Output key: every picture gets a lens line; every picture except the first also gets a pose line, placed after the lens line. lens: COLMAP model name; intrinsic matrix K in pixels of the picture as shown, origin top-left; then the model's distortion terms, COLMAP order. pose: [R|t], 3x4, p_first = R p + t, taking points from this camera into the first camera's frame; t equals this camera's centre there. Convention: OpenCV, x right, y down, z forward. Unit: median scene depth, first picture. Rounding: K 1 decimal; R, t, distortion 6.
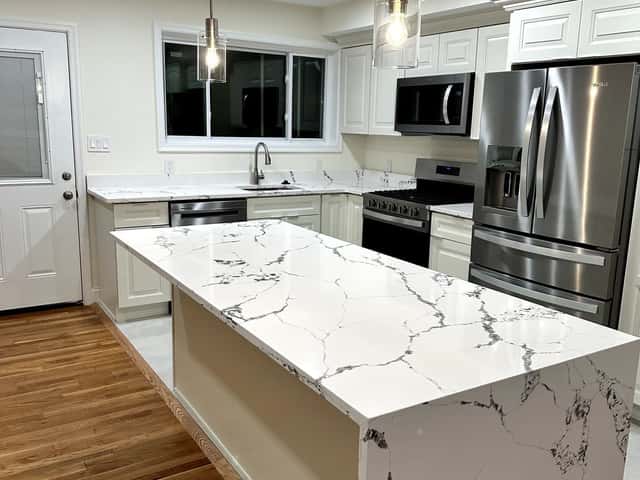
lens RADIAL K [[600.6, 0, 320.0], [0, 600.6, 240.0], [0, 0, 1]] dist [0.062865, -0.007502]
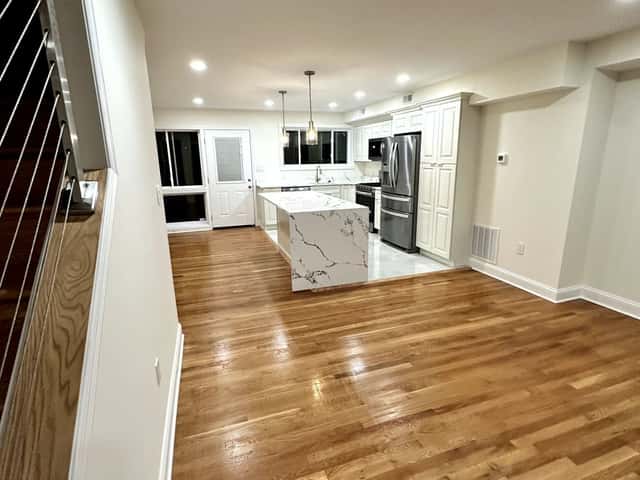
lens RADIAL K [[339.4, 0, 320.0], [0, 339.4, 240.0], [0, 0, 1]] dist [-0.004745, -0.000624]
pose [[0.974917, 0.016220, -0.221976, 0.244683], [-0.006557, 0.999001, 0.044198, 0.096673], [0.222471, -0.041634, 0.974050, -0.455987]]
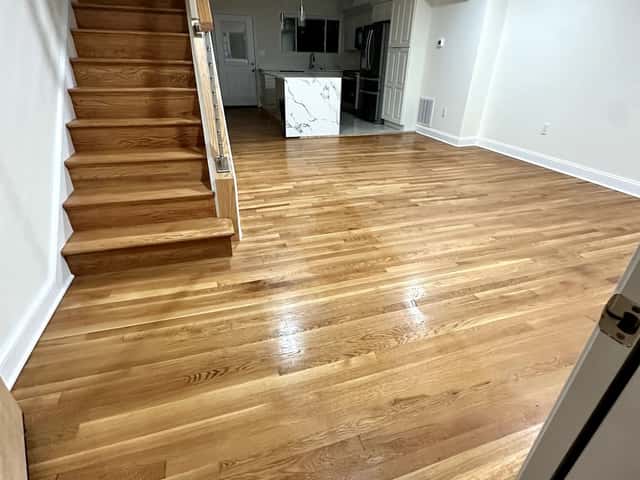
lens RADIAL K [[339.4, 0, 320.0], [0, 339.4, 240.0], [0, 0, 1]] dist [-0.004745, -0.000624]
pose [[0.972947, 0.105442, -0.205564, 0.394611], [-0.041938, 0.955599, 0.291670, 0.240575], [0.227191, -0.275158, 0.934169, -0.852738]]
